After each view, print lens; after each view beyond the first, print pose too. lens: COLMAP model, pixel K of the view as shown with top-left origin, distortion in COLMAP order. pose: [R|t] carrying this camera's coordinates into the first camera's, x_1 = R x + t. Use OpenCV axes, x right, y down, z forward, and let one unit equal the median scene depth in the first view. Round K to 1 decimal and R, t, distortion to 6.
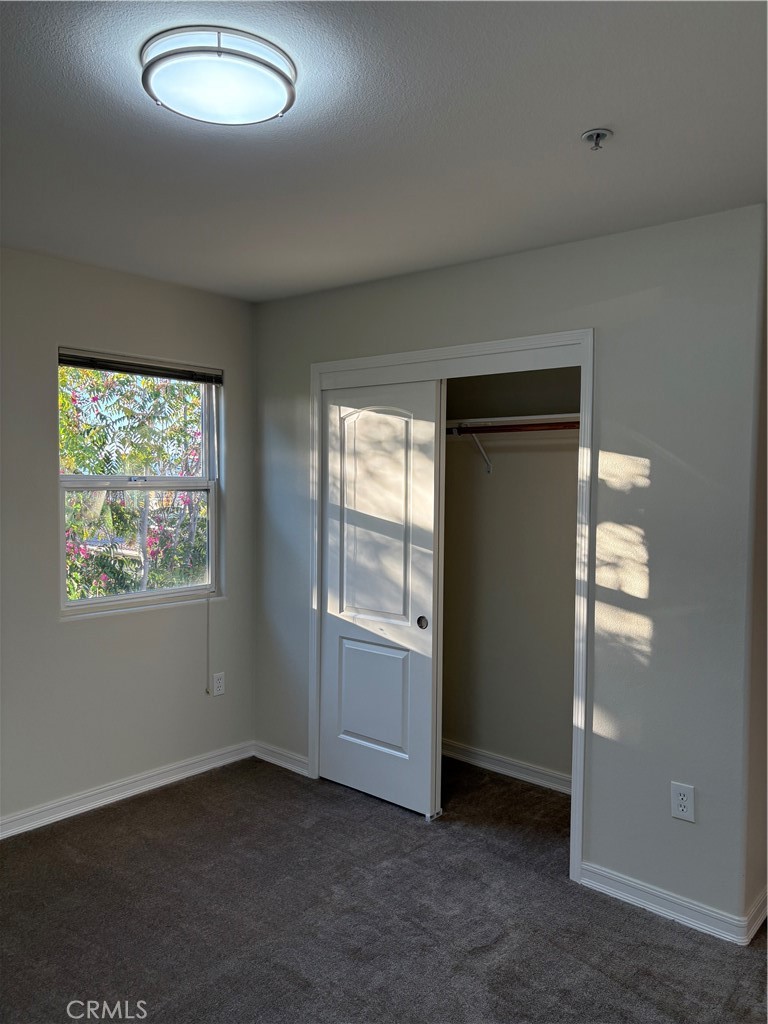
lens RADIAL K [[774.7, 0, 384.0], [0, 774.7, 512.0], [0, 0, 1]] dist [0.010178, -0.010906]
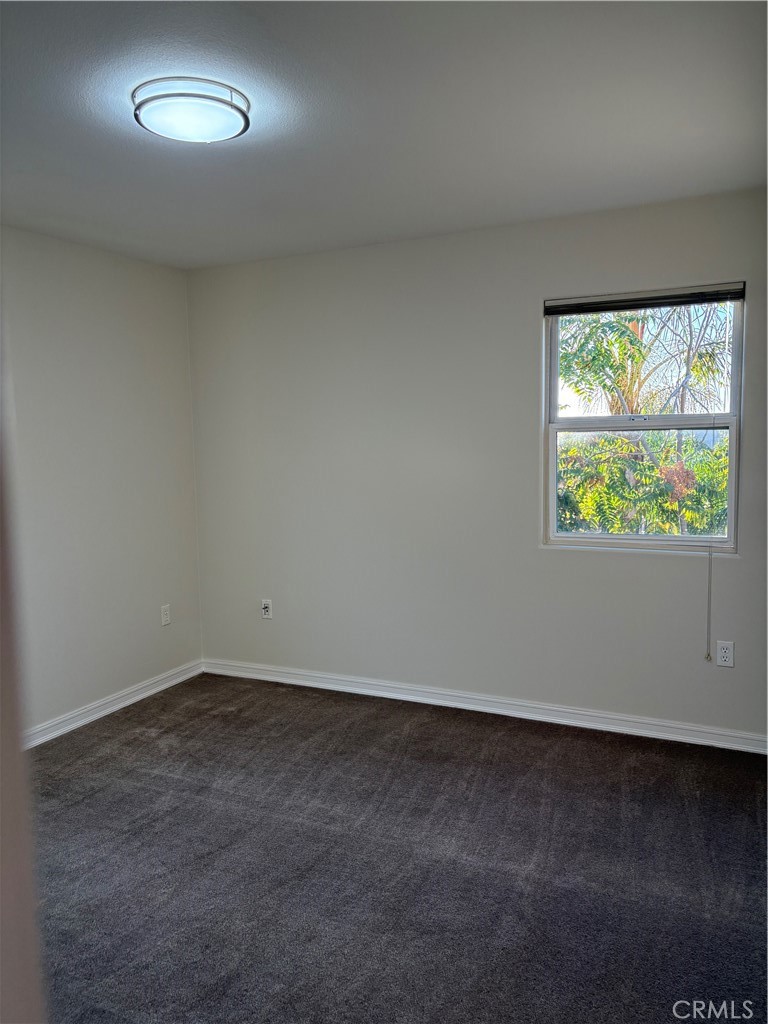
lens RADIAL K [[774.0, 0, 383.2], [0, 774.0, 518.0], [0, 0, 1]] dist [0.005466, -0.001087]
pose [[0.331401, 0.074149, -0.940572, 0.467978], [-0.010923, 0.997142, 0.074760, 0.011247], [0.943427, -0.014501, 0.331263, 0.361930]]
